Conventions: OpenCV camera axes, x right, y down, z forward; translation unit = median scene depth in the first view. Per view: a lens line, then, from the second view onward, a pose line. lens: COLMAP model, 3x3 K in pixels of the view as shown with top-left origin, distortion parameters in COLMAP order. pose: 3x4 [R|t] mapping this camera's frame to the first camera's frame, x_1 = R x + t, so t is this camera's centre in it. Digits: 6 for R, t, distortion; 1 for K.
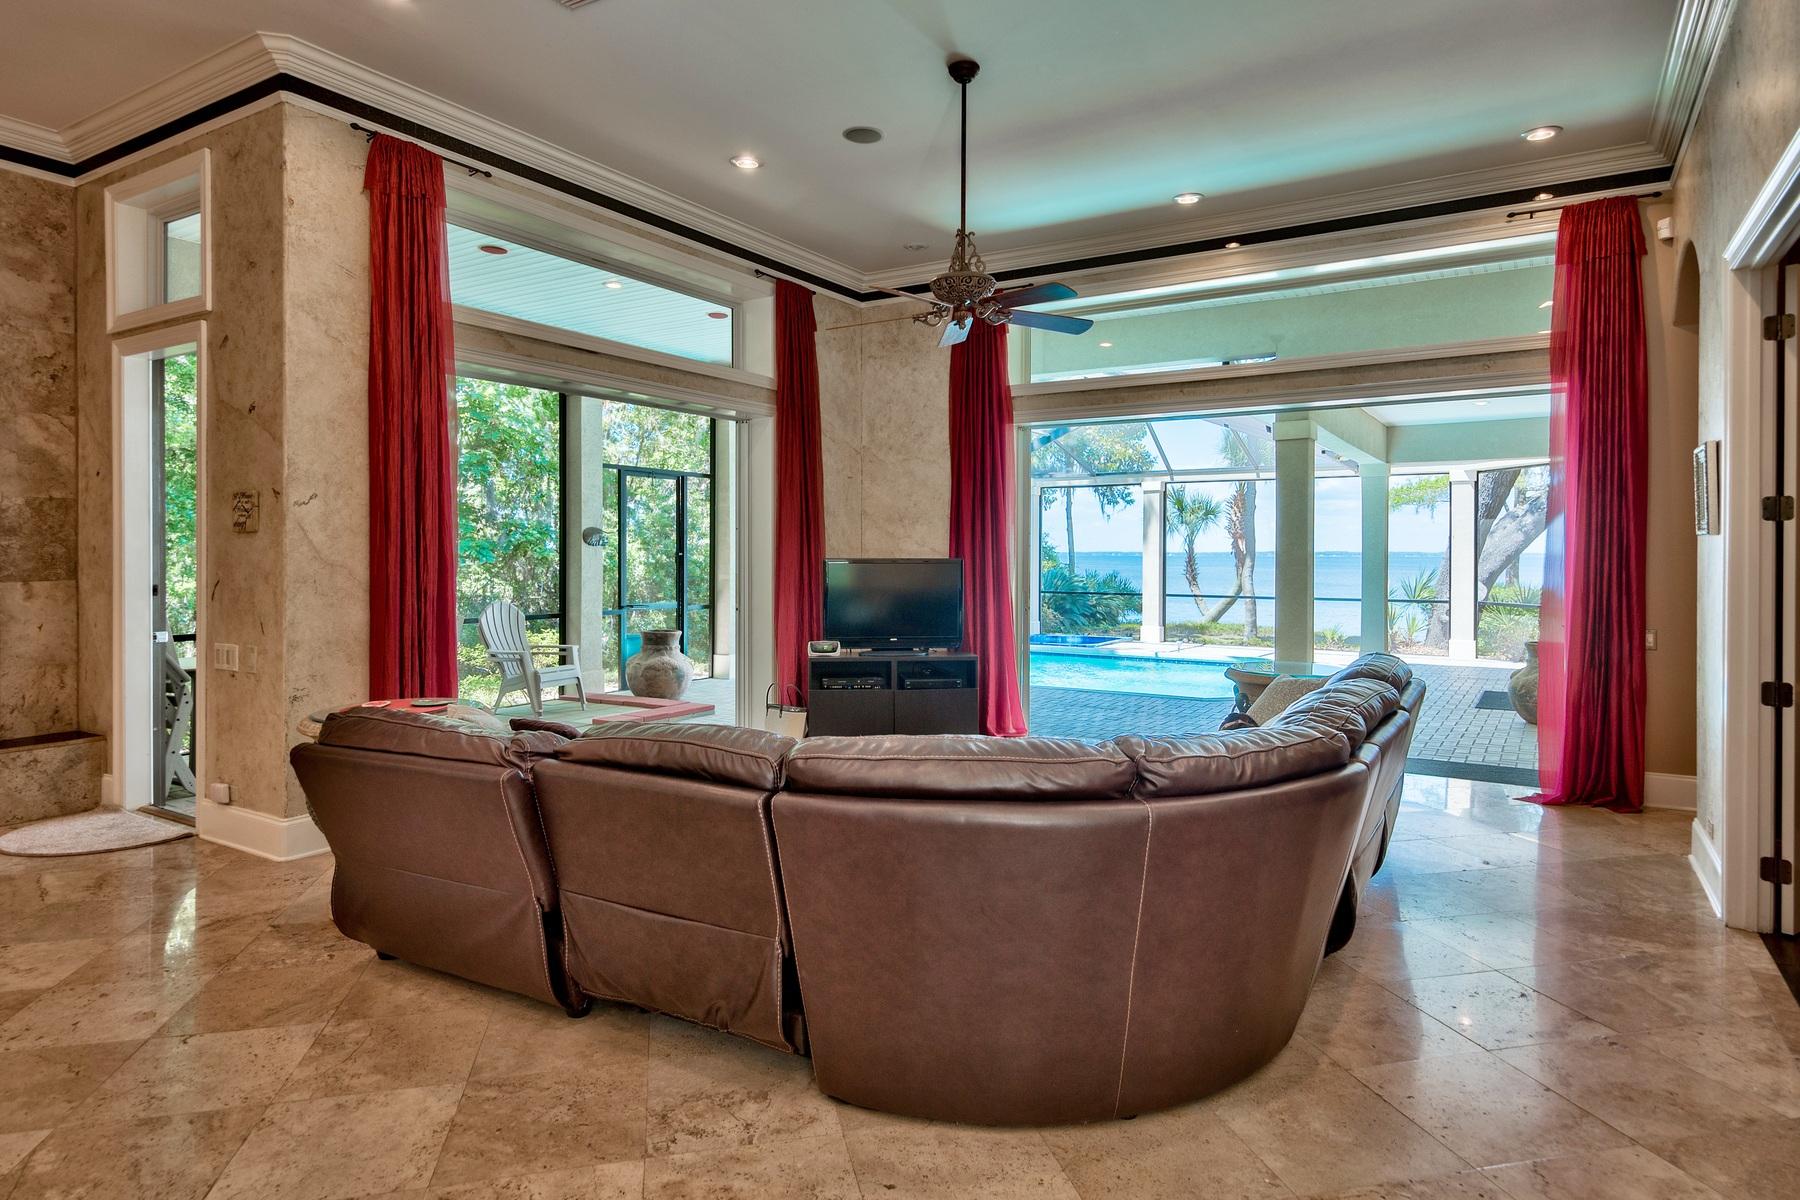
lens RADIAL K [[999.7, 0, 902.2], [0, 999.7, 553.5], [0, 0, 1]] dist [0.001034, 0.000635]
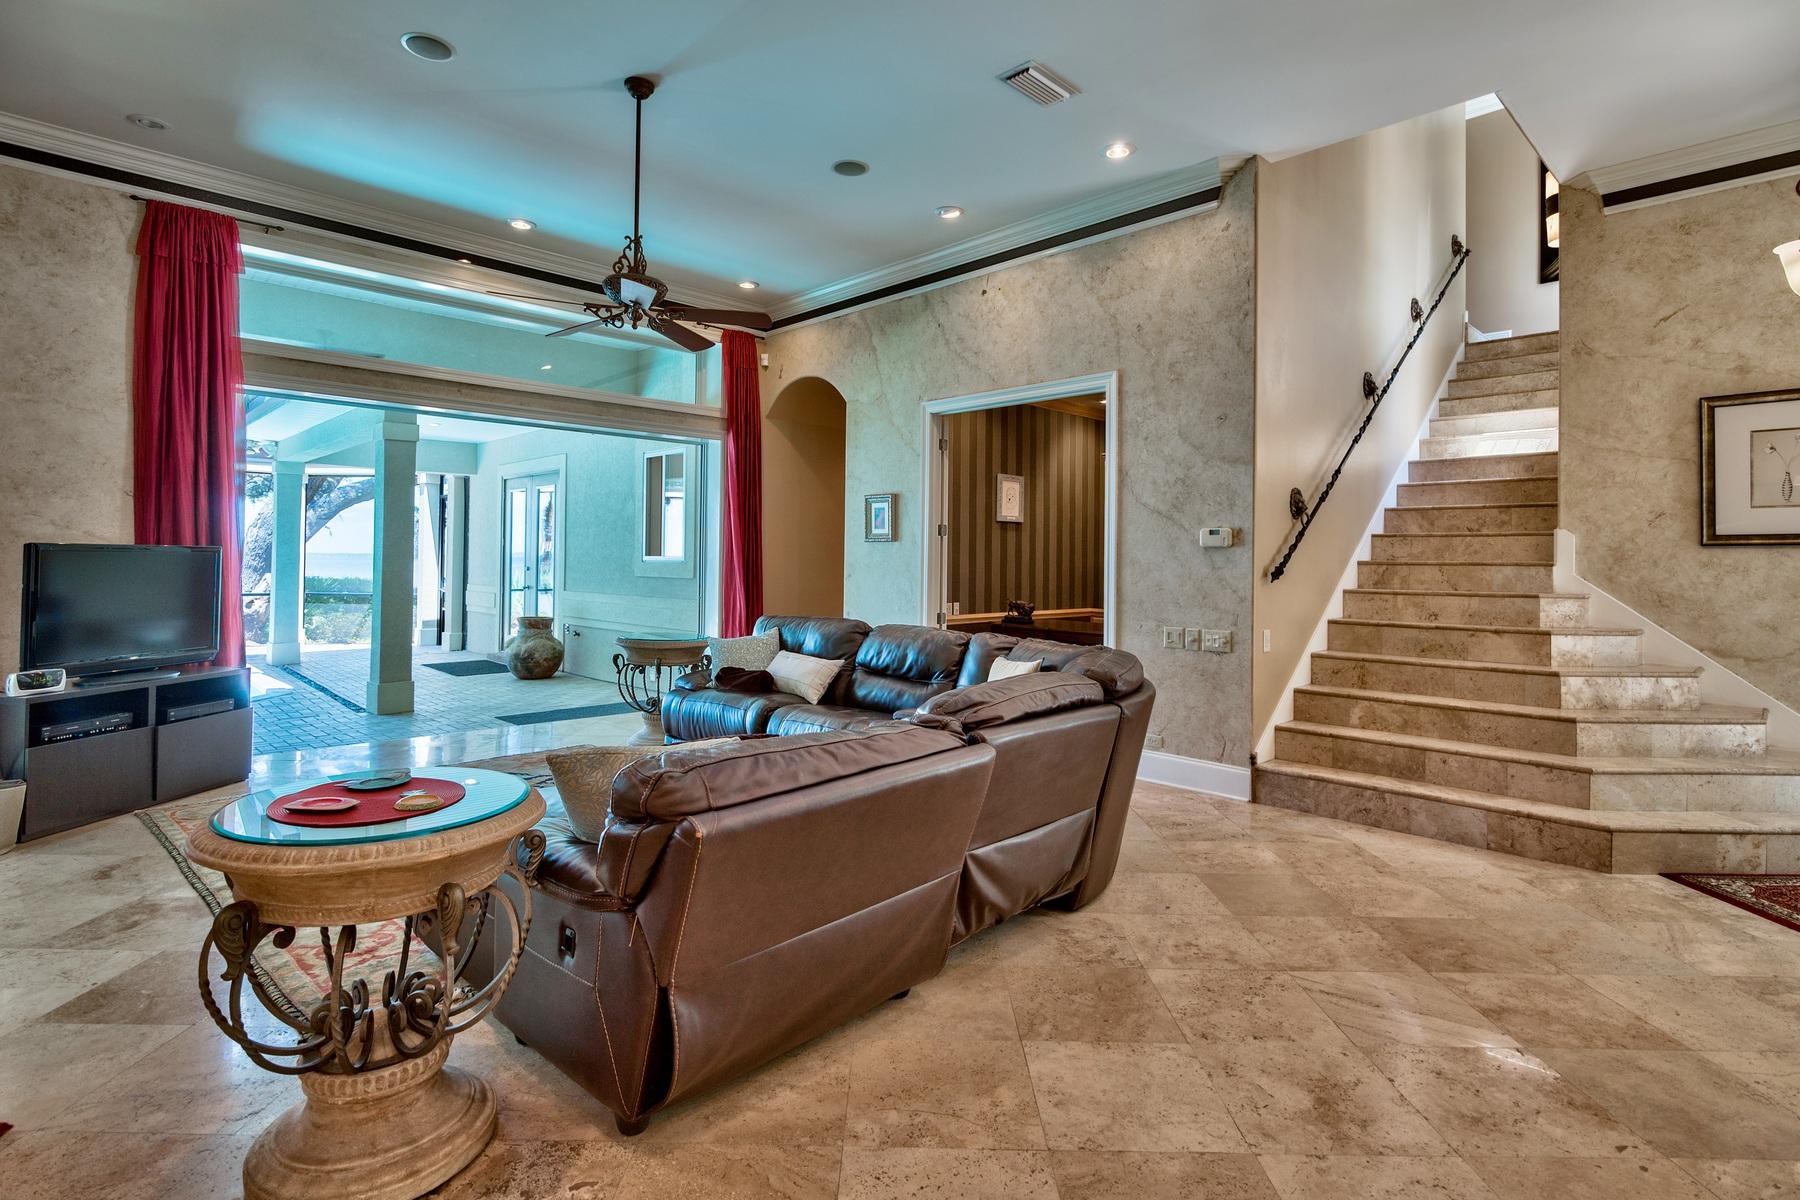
lens RADIAL K [[921.7, 0, 844.2], [0, 921.7, 550.5], [0, 0, 1]] dist [-0.003482, -0.000670]
pose [[0.264669, 0.012740, 0.964255, -1.291140], [-0.012086, 0.999878, -0.009893, 0.022716], [-0.964264, -0.009036, 0.264791, 0.842040]]
